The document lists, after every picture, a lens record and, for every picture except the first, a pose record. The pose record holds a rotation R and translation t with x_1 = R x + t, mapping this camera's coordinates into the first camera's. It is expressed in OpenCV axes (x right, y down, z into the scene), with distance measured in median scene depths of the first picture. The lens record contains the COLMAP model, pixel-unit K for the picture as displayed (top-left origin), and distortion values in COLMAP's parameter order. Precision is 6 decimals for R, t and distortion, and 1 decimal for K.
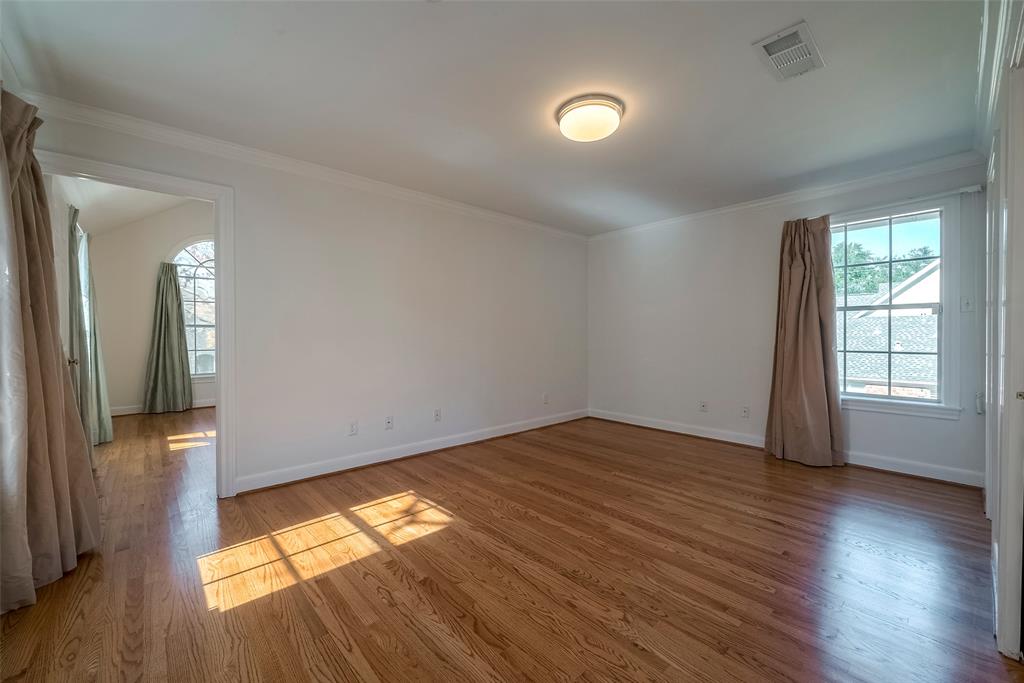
lens RADIAL K [[404.8, 0, 513.7], [0, 404.8, 342.3], [0, 0, 1]] dist [-0.000179, -0.000074]
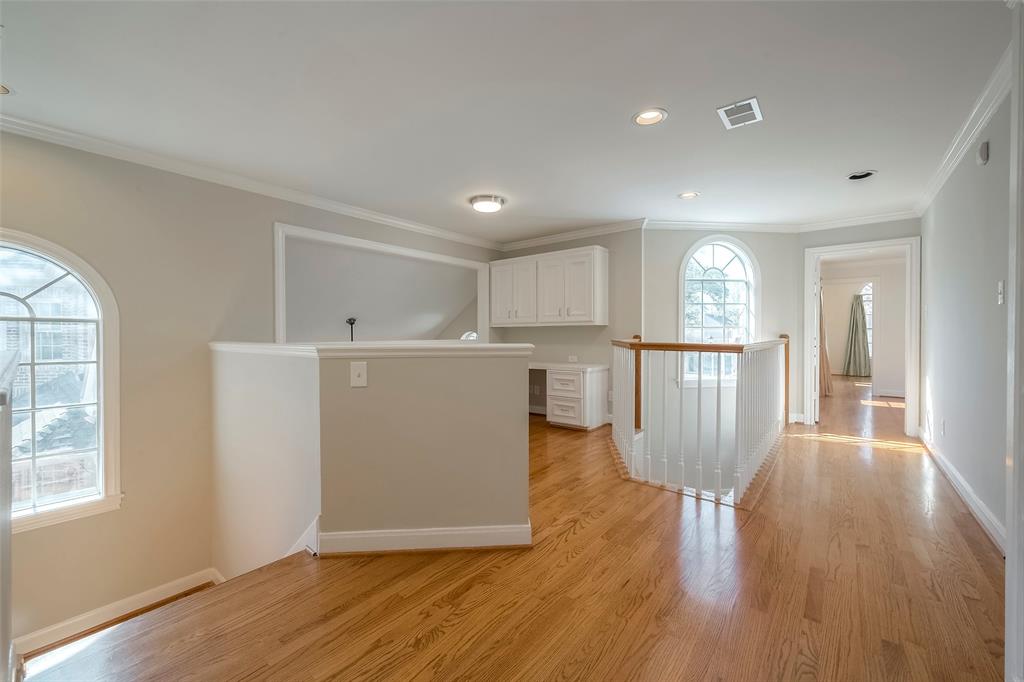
lens RADIAL K [[404.8, 0, 512.1], [0, 404.8, 338.5], [0, 0, 1]] dist [-0.000179, -0.000074]
pose [[0.153801, 0.010249, -0.988049, 0.712503], [-0.013939, 0.999869, 0.008202, 0.009443], [0.988004, 0.012511, 0.153923, -0.819605]]
